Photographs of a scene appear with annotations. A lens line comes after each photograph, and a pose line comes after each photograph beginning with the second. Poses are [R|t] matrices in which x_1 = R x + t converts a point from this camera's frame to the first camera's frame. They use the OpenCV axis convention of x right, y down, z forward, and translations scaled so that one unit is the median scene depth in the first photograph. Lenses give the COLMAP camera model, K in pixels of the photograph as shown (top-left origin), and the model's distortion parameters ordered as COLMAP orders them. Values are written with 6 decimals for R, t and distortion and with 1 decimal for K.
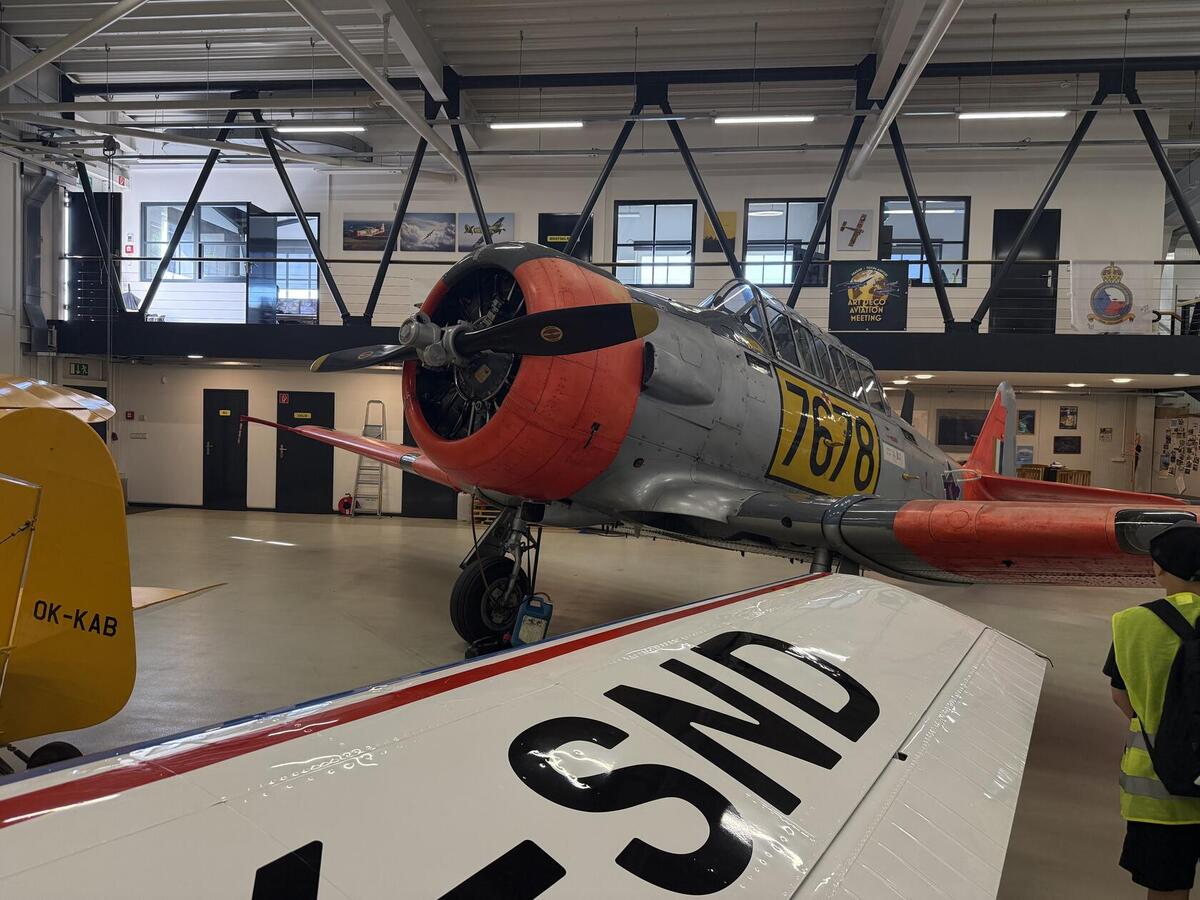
lens RADIAL K [[854.6, 0, 604.1], [0, 854.6, 451.5], [0, 0, 1]] dist [0.037842, -0.036466]
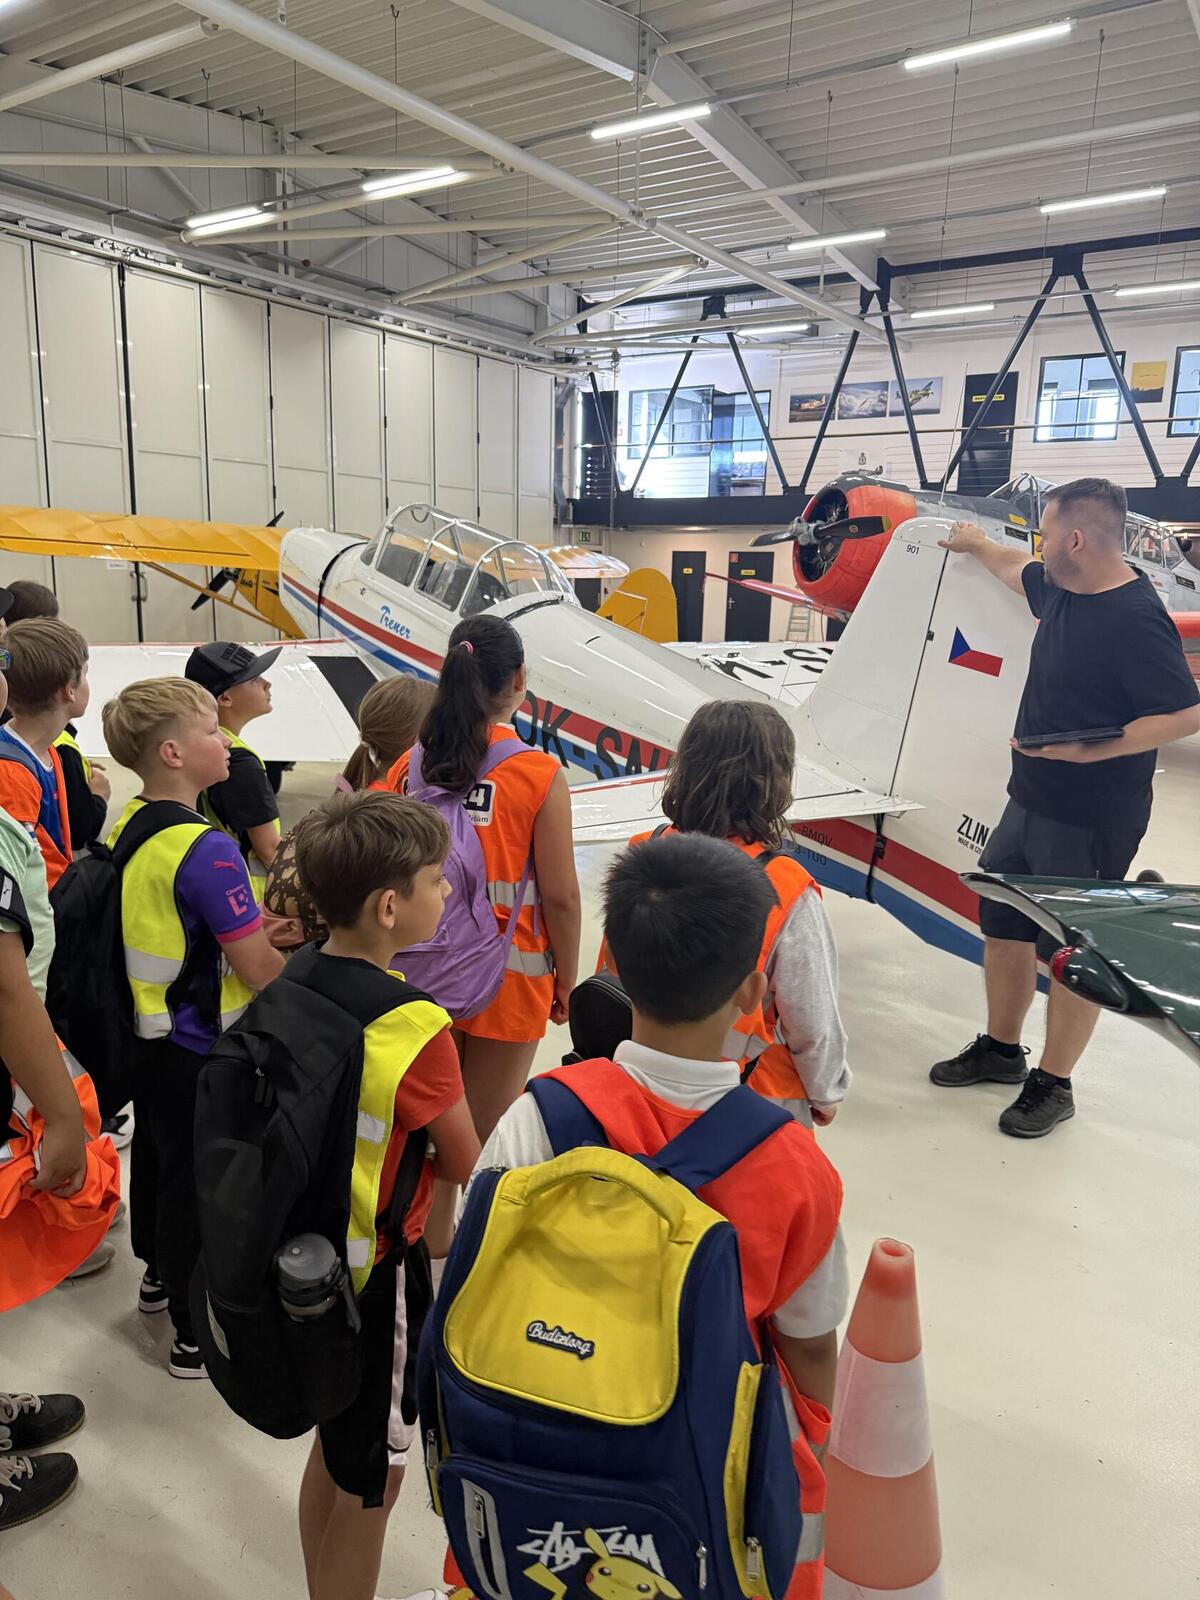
lens RADIAL K [[1139.5, 0, 573.2], [0, 1139.5, 843.3], [0, 0, 1]] dist [0.037842, -0.036466]
pose [[0.881759, 0.100689, -0.460828, 0.211210], [-0.011998, 0.981424, 0.191478, 0.027953], [0.471547, -0.163308, 0.866587, -0.572063]]
